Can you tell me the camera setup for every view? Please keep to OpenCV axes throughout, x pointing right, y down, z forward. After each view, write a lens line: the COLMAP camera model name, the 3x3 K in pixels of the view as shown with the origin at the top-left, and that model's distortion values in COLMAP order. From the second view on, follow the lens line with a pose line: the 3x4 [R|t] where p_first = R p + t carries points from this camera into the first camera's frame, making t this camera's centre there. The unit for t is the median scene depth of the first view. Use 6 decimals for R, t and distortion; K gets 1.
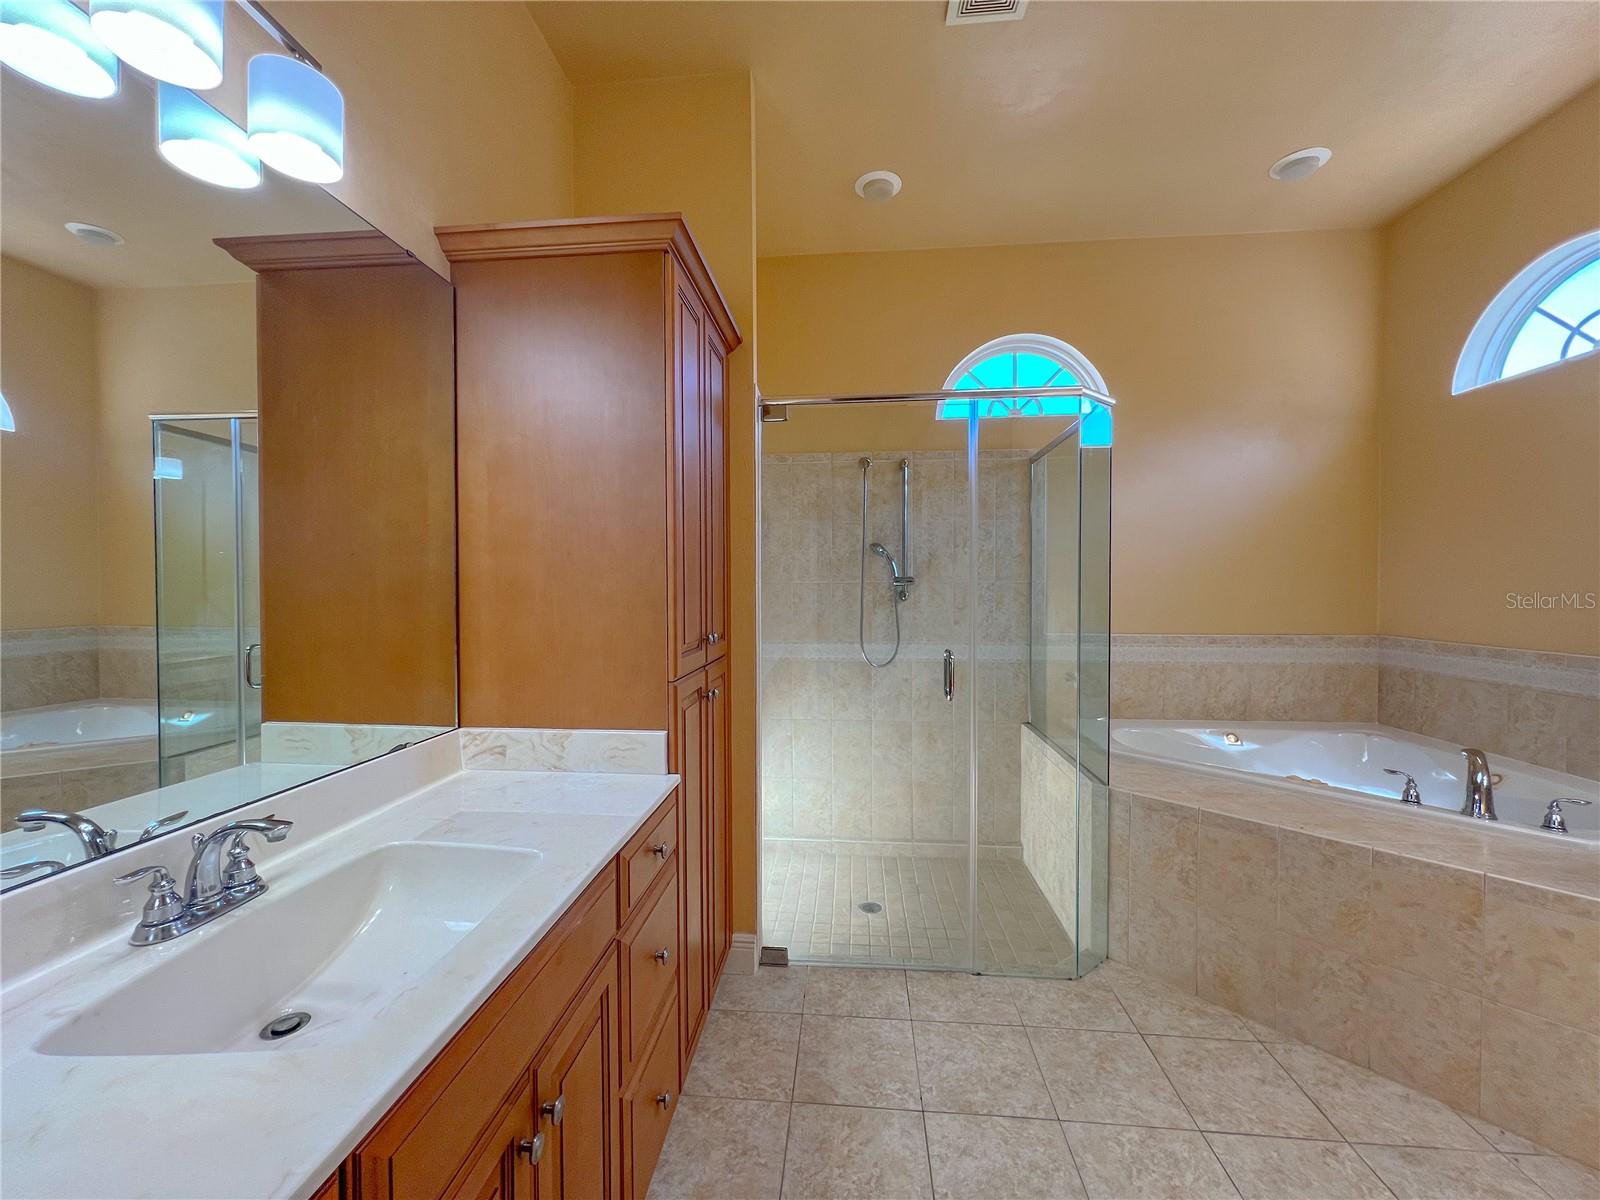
lens RADIAL K [[640.5, 0, 798.4], [0, 640.5, 596.8], [0, 0, 1]] dist [-0.001718, 0.000371]
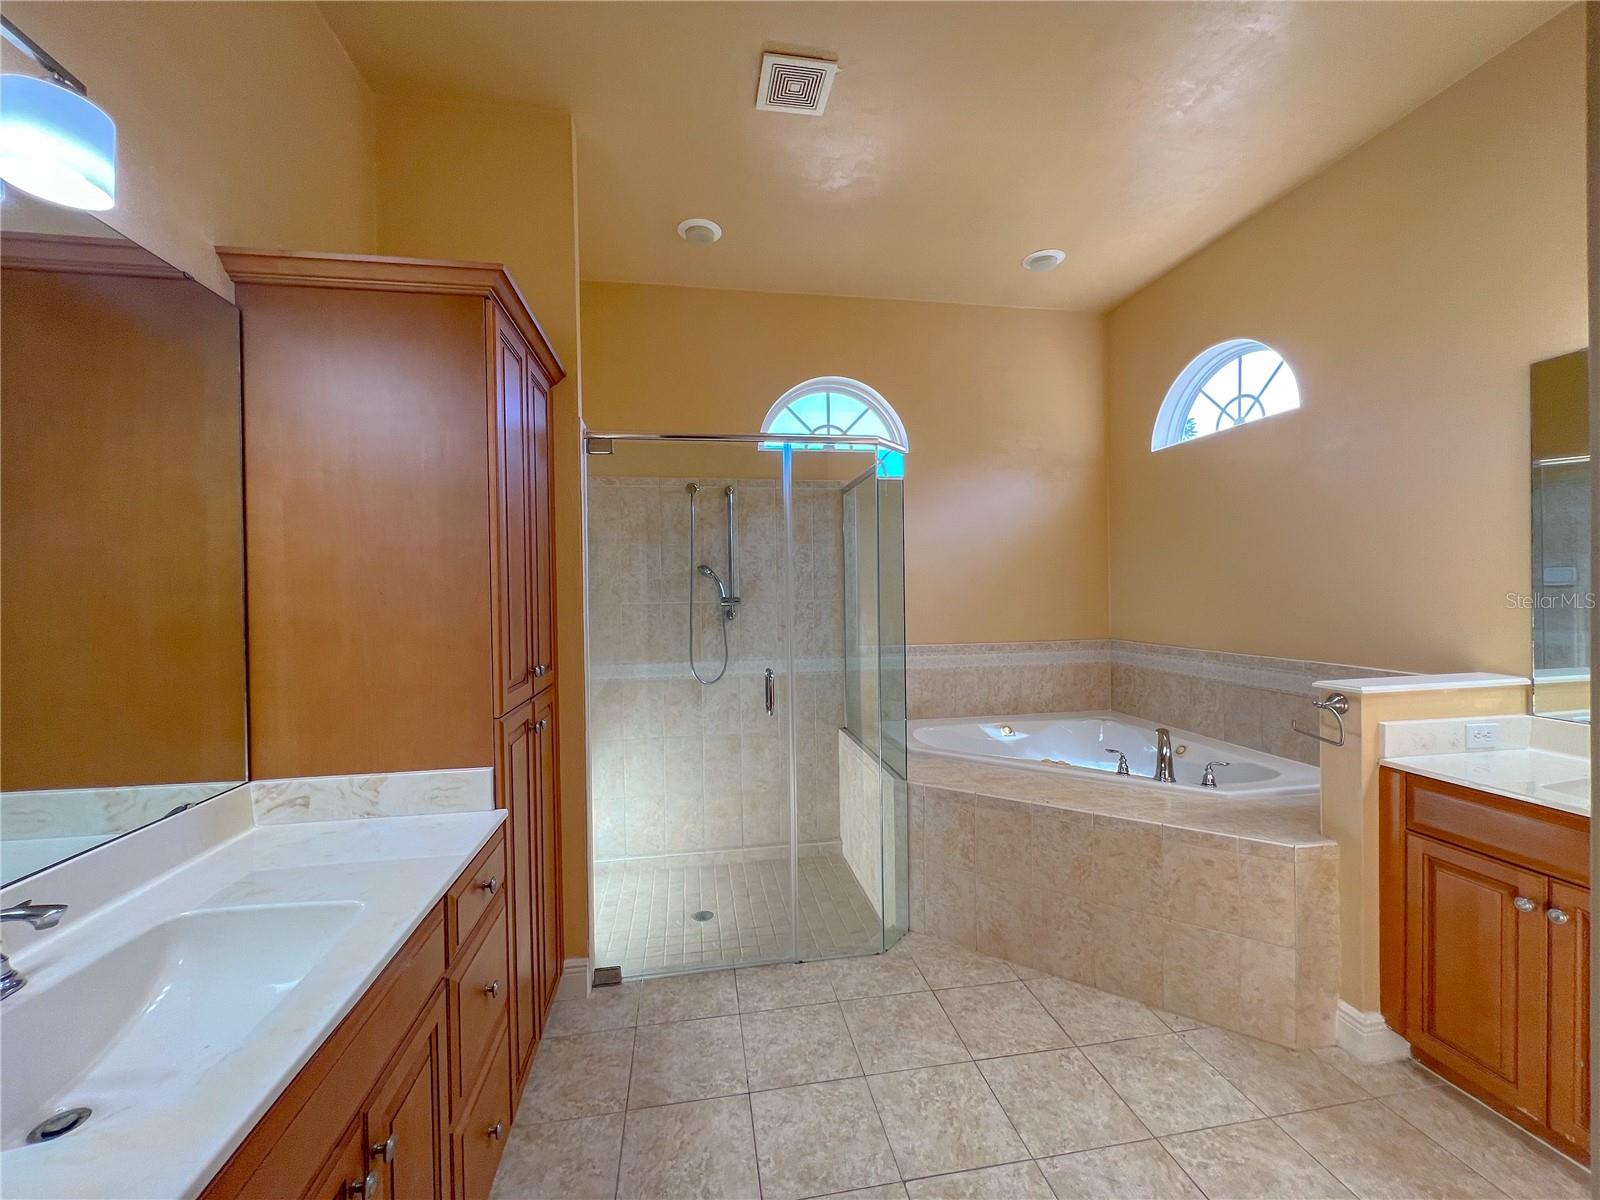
lens RADIAL K [[640.5, 0, 798.4], [0, 640.5, 596.8], [0, 0, 1]] dist [-0.001718, 0.000371]
pose [[0.967064, -0.013791, 0.254160, 0.007358], [0.016838, 0.999810, -0.009819, -0.036530], [-0.253977, 0.013775, 0.967112, -0.093411]]
